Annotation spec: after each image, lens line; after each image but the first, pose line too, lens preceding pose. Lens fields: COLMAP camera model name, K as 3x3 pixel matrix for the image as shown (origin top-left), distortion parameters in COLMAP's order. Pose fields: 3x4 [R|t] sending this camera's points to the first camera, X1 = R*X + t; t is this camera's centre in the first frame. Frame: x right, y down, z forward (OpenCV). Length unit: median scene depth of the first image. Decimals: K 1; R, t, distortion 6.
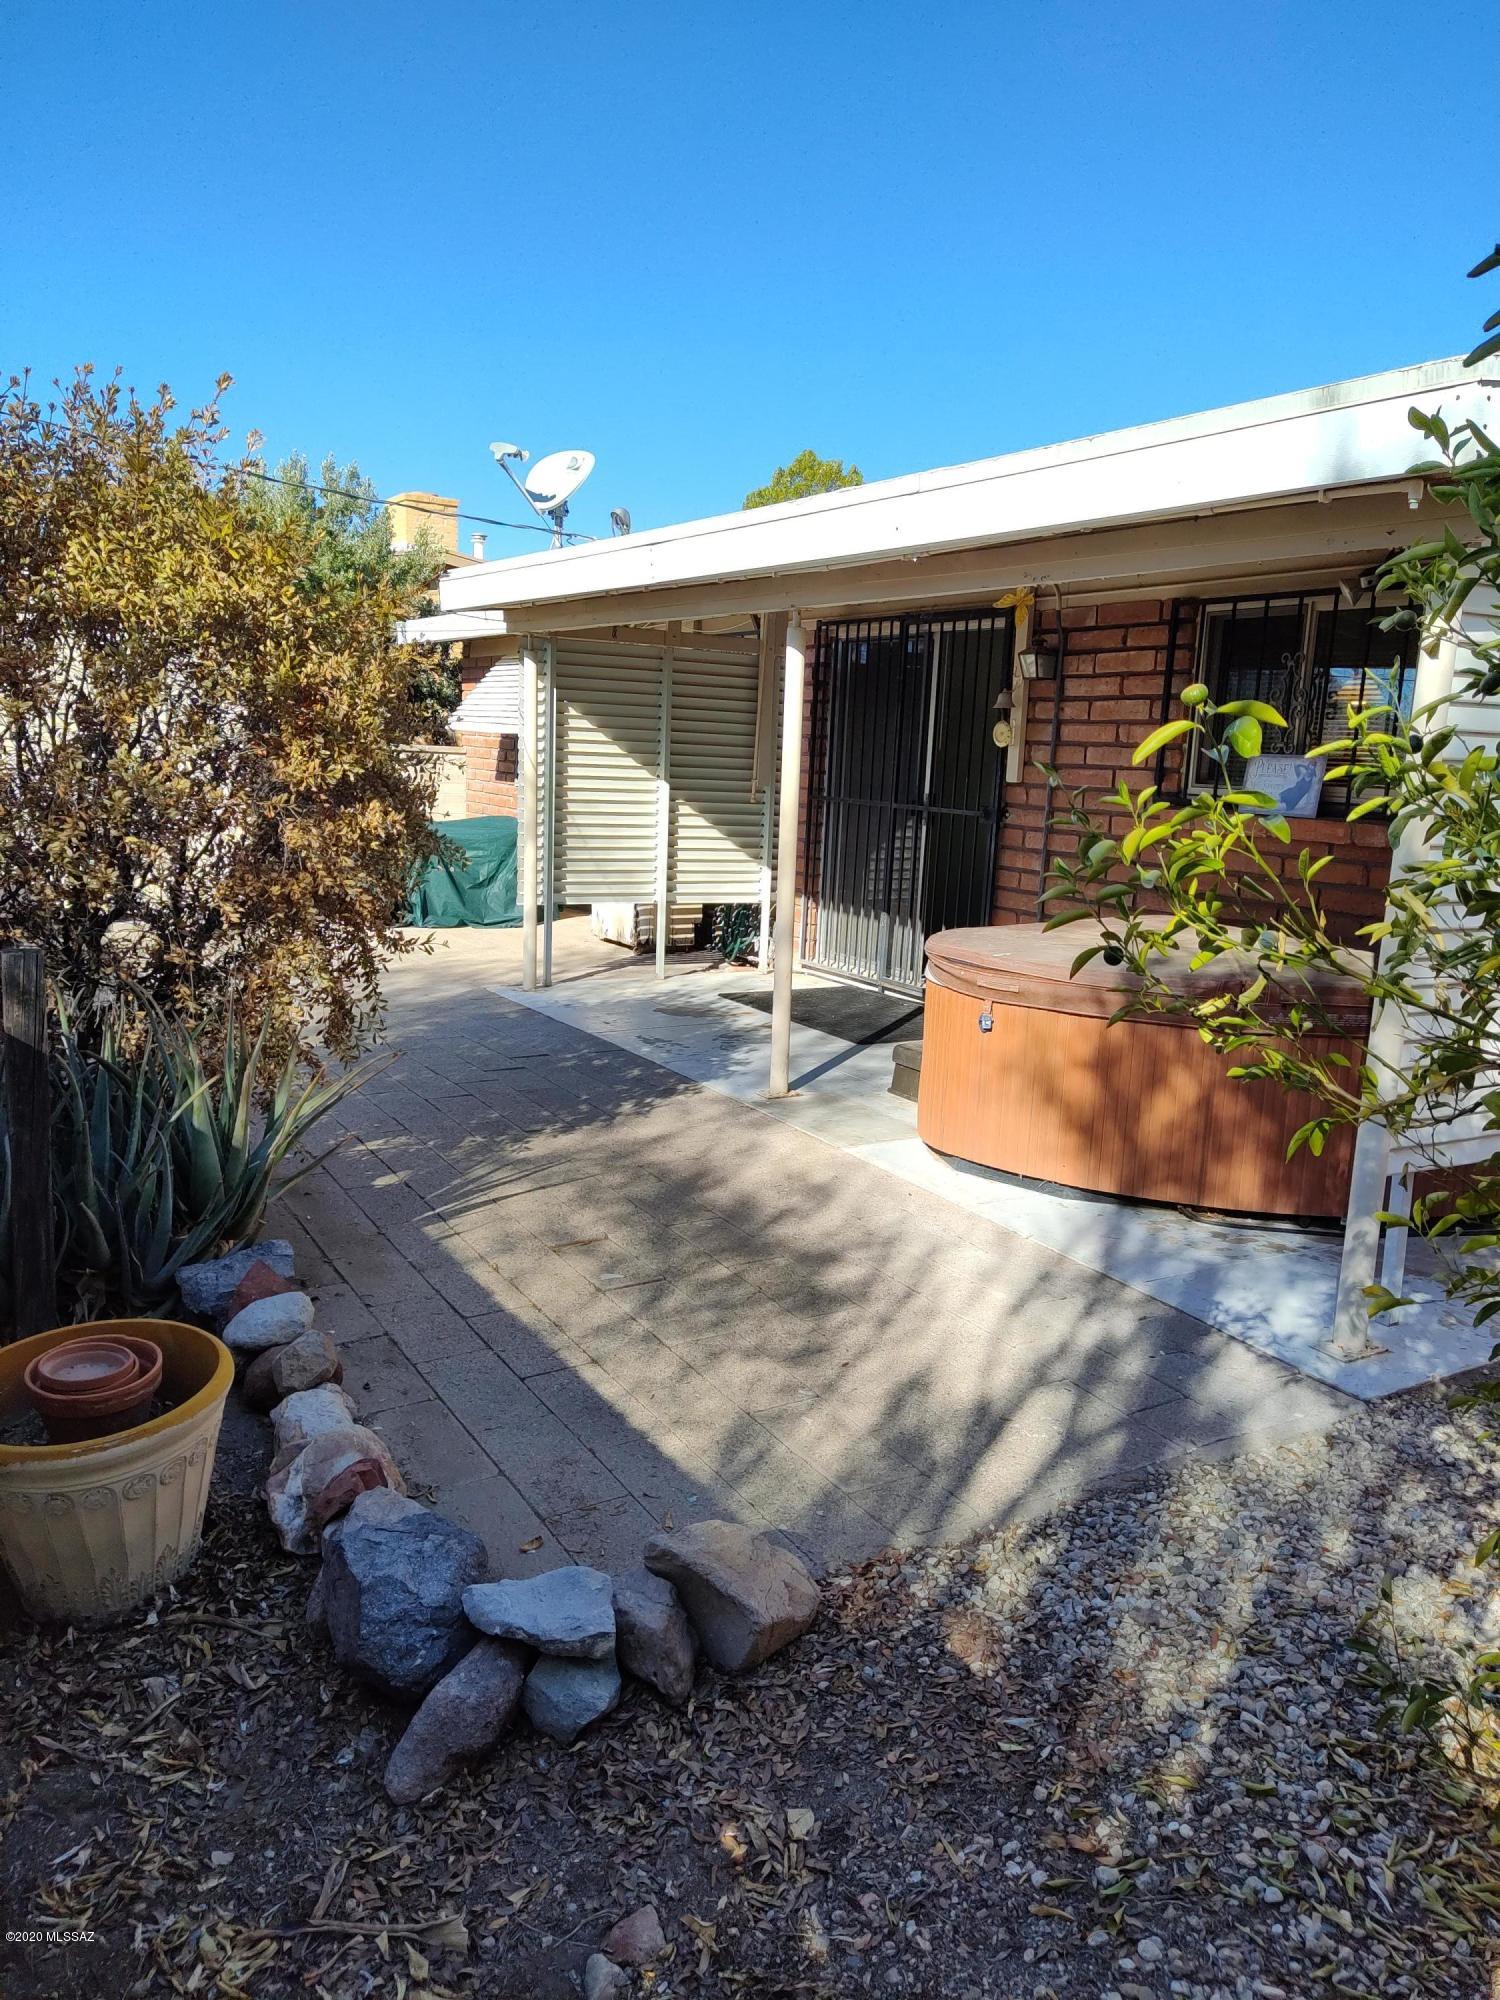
lens RADIAL K [[1486.6, 0, 753.1], [0, 1486.6, 998.4], [0, 0, 1]] dist [0.047034, -0.009120]
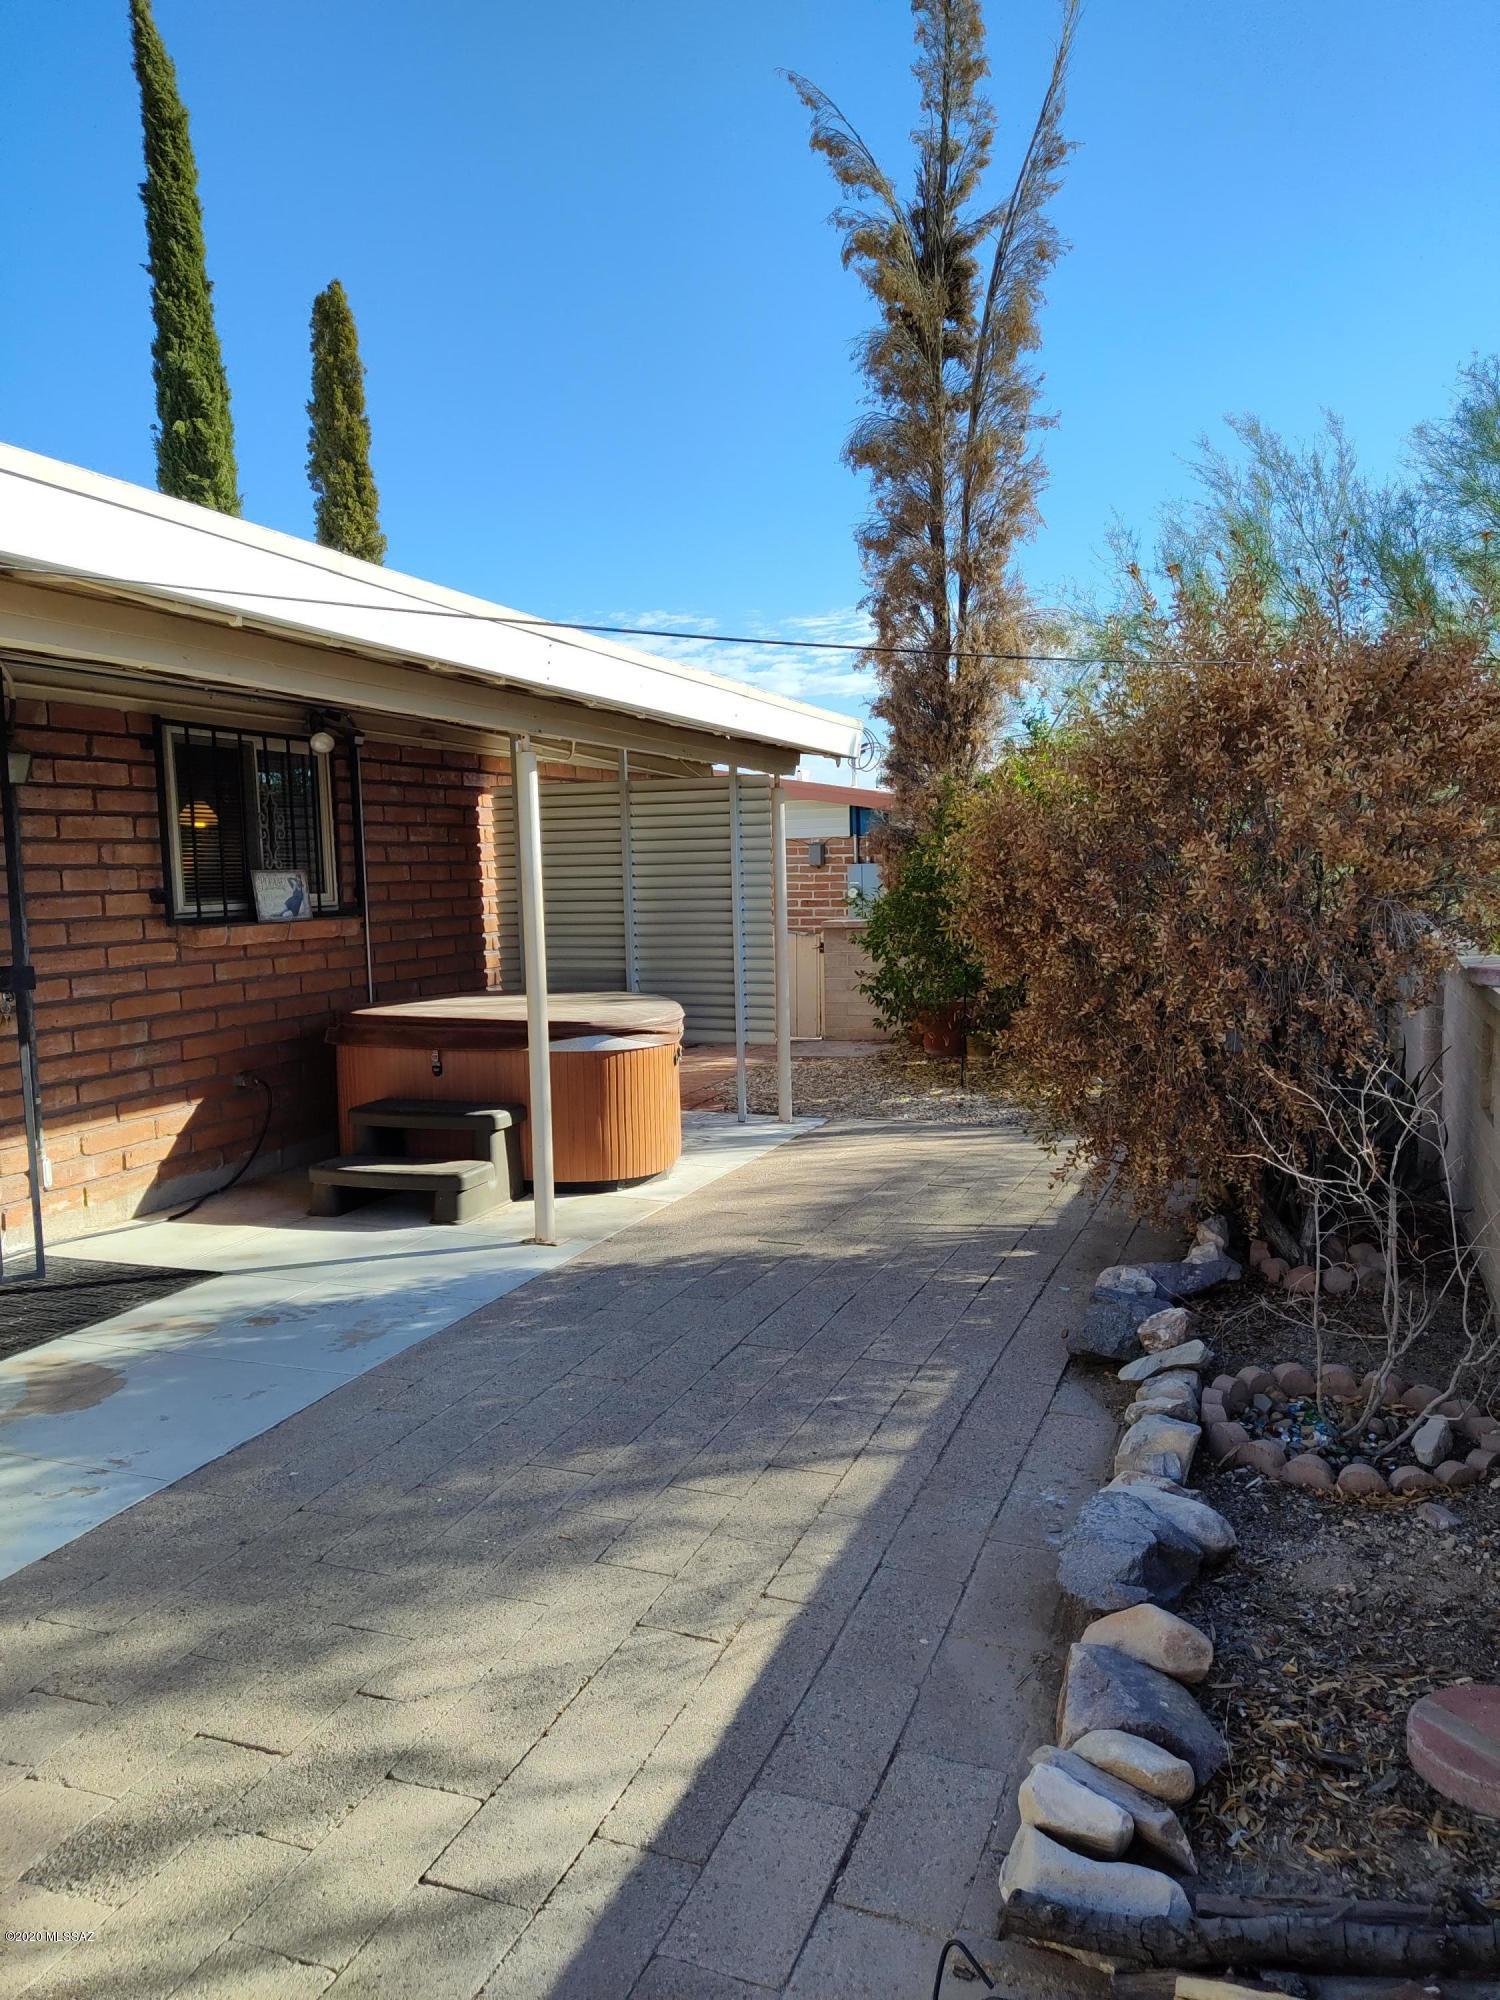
lens RADIAL K [[1486.6, 0, 752.3], [0, 1486.6, 1002.7], [0, 0, 1]] dist [0.047034, -0.009120]
pose [[-0.651165, -0.092320, 0.753300, -0.776776], [0.127928, 0.965019, 0.228850, -0.283999], [-0.748077, 0.245387, -0.616577, 1.477945]]
